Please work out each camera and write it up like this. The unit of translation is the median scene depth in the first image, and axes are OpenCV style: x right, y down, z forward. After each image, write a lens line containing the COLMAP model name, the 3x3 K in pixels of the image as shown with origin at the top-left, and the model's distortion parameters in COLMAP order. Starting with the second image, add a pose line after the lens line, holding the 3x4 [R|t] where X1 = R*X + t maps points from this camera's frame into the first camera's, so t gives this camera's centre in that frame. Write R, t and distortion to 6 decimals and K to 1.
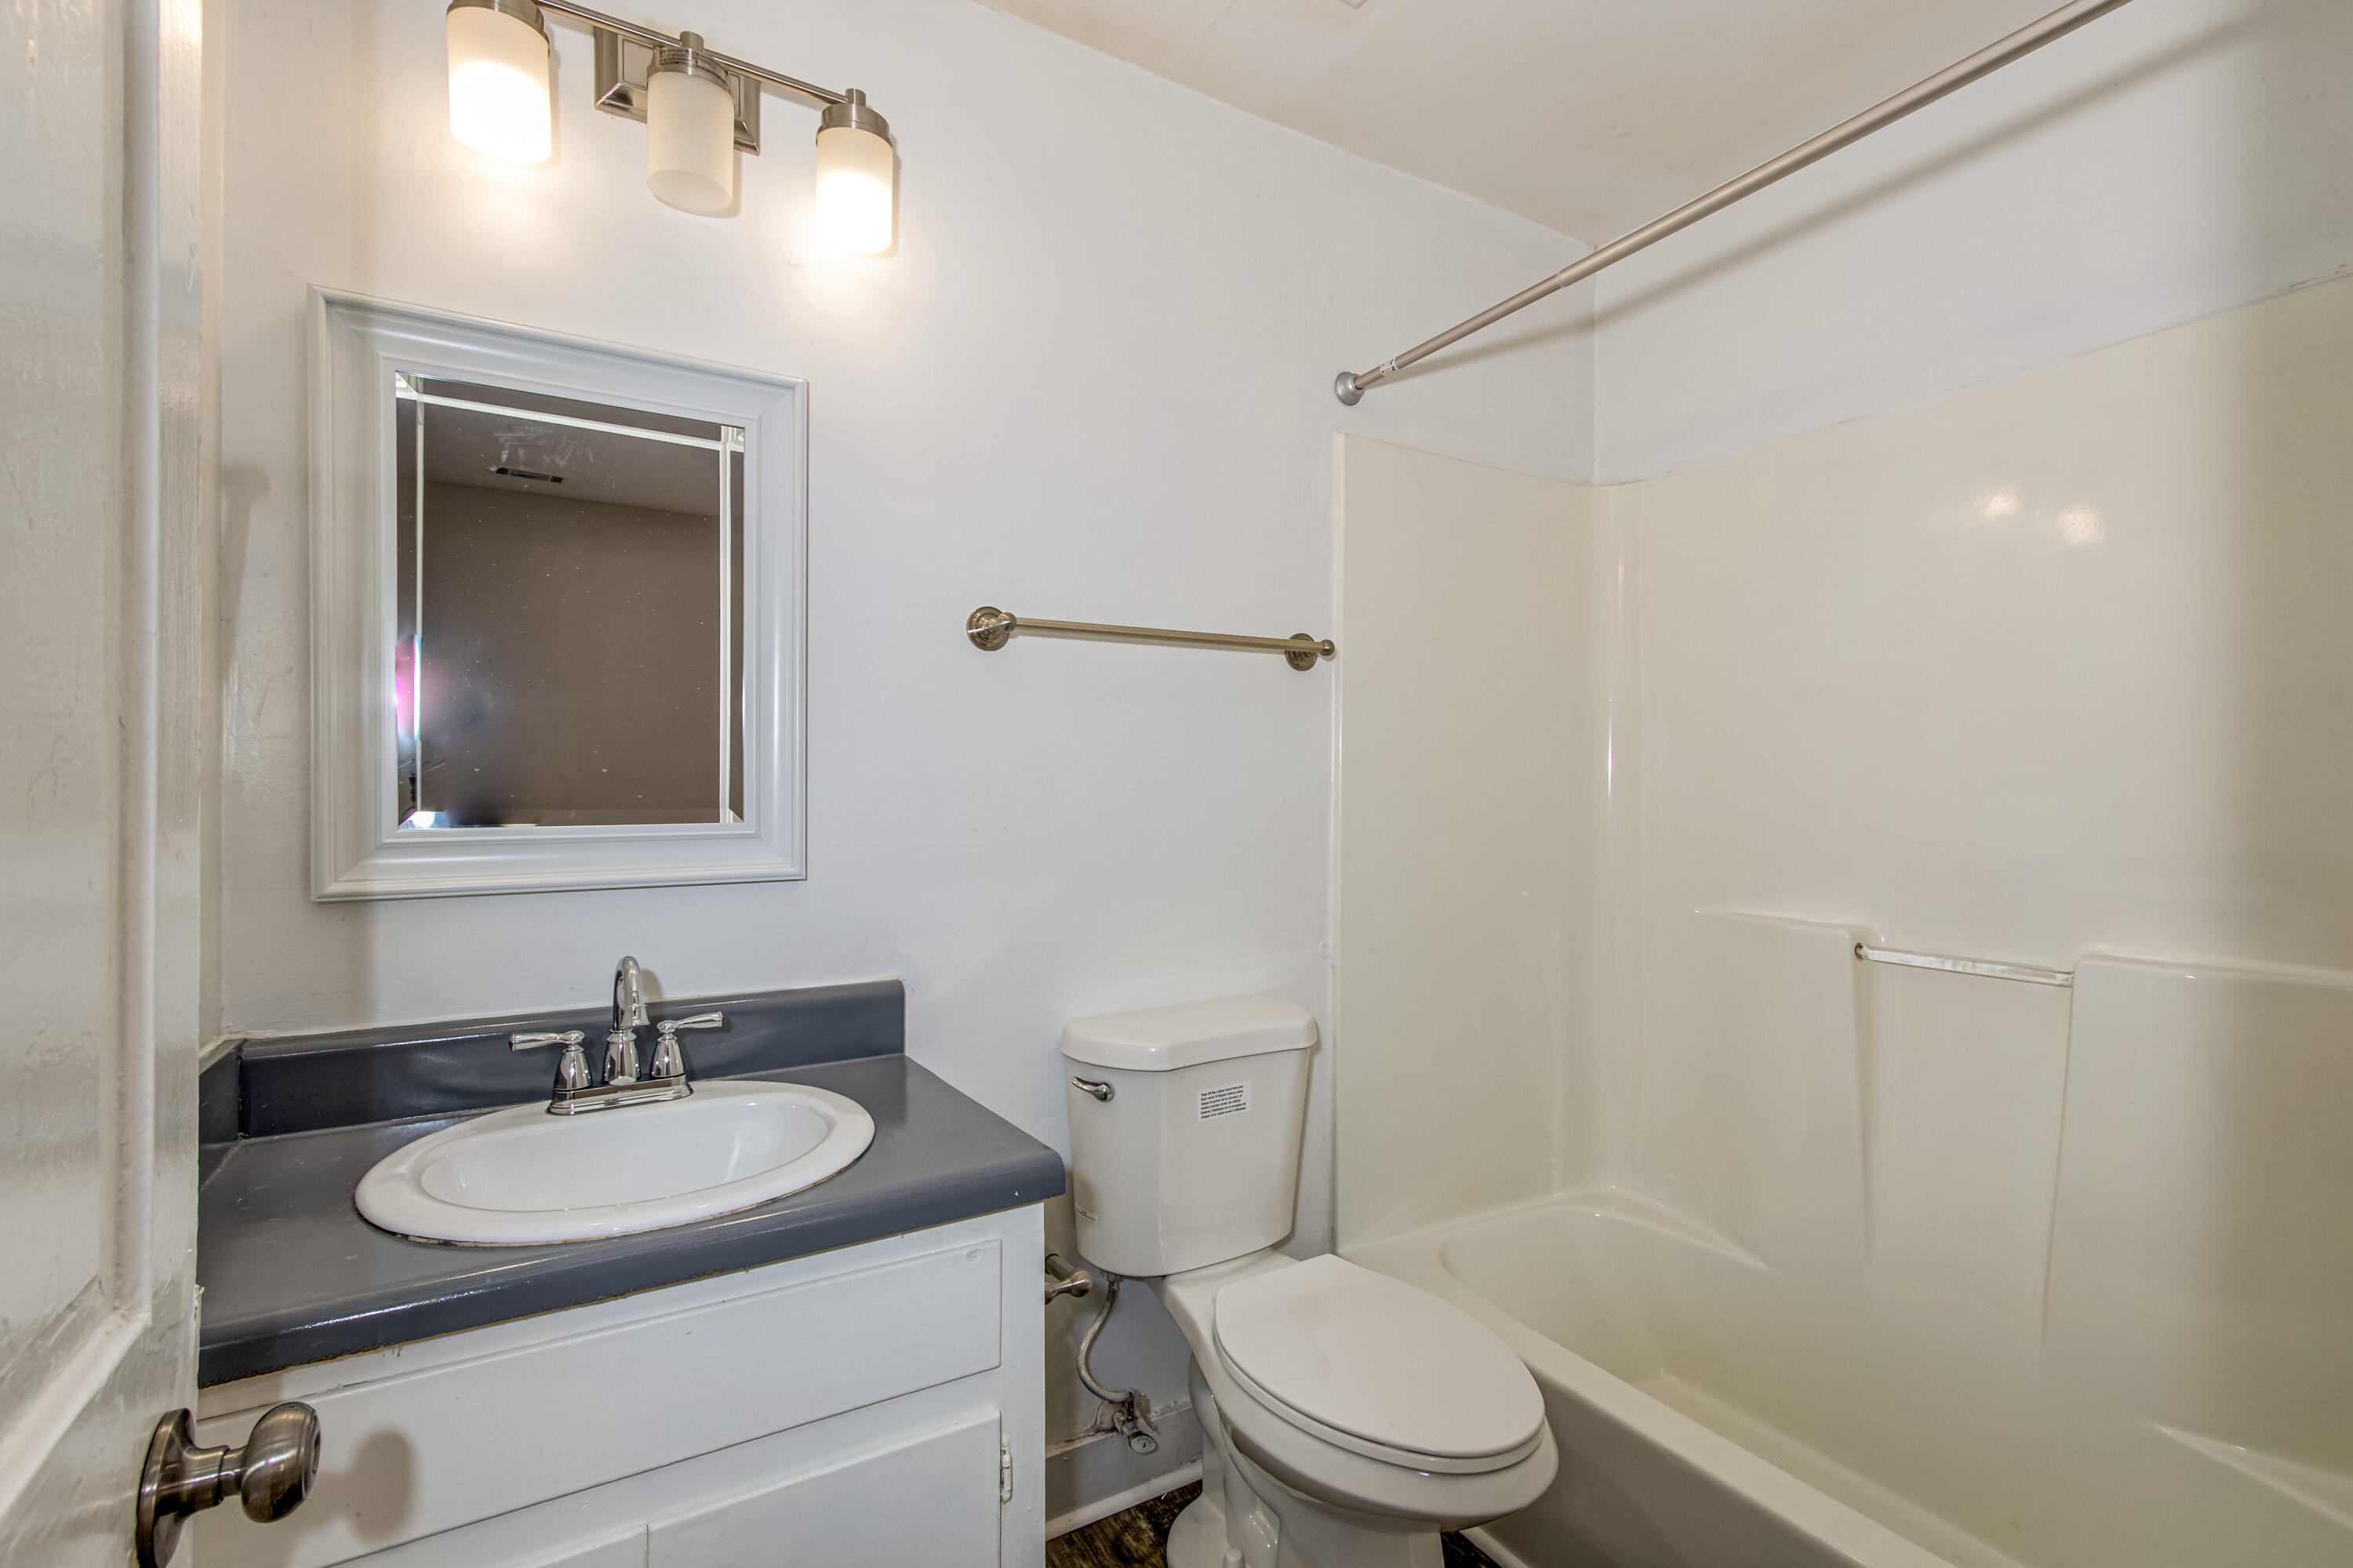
lens RADIAL K [[1079.4, 0, 1166.3], [0, 1079.4, 788.7], [0, 0, 1]] dist [0.004560, 0.001531]
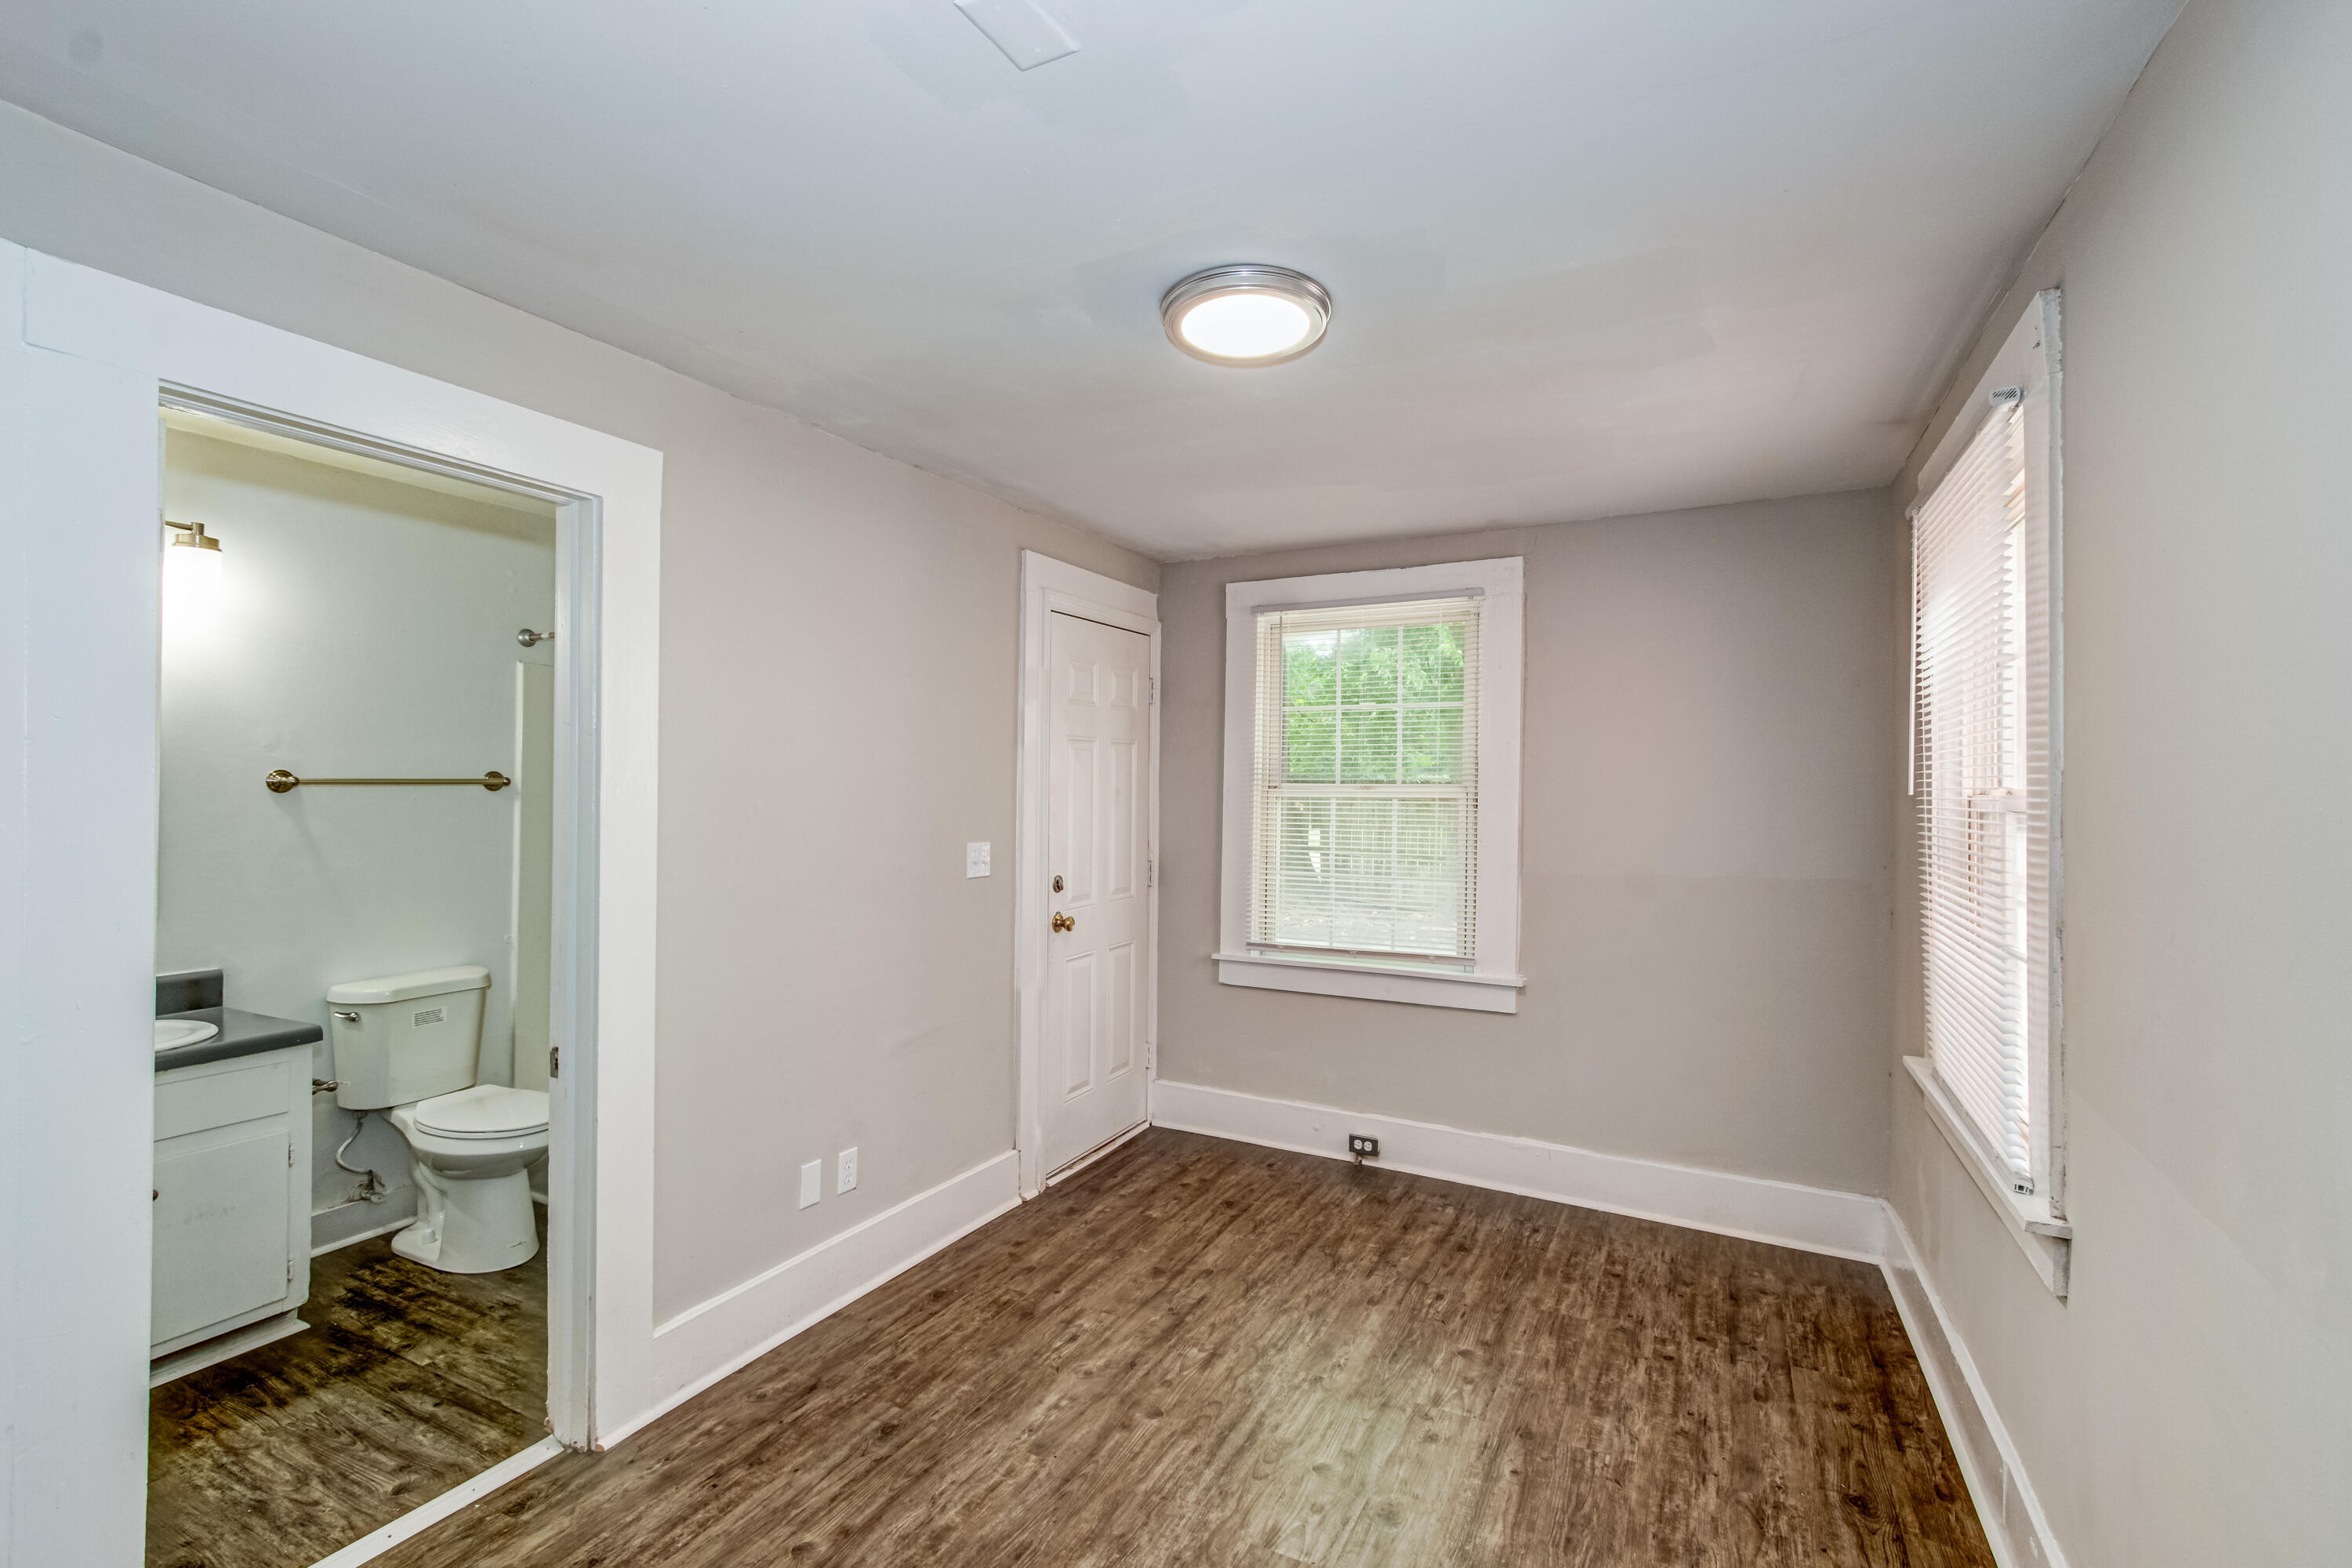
lens RADIAL K [[1078.9, 0, 1177.6], [0, 1078.9, 777.6], [0, 0, 1]] dist [0.004560, 0.001531]
pose [[0.848384, 0.012801, 0.529227, 0.161394], [-0.015568, 0.999879, 0.000771, -0.176480], [-0.529152, -0.008893, 0.848480, -1.422781]]
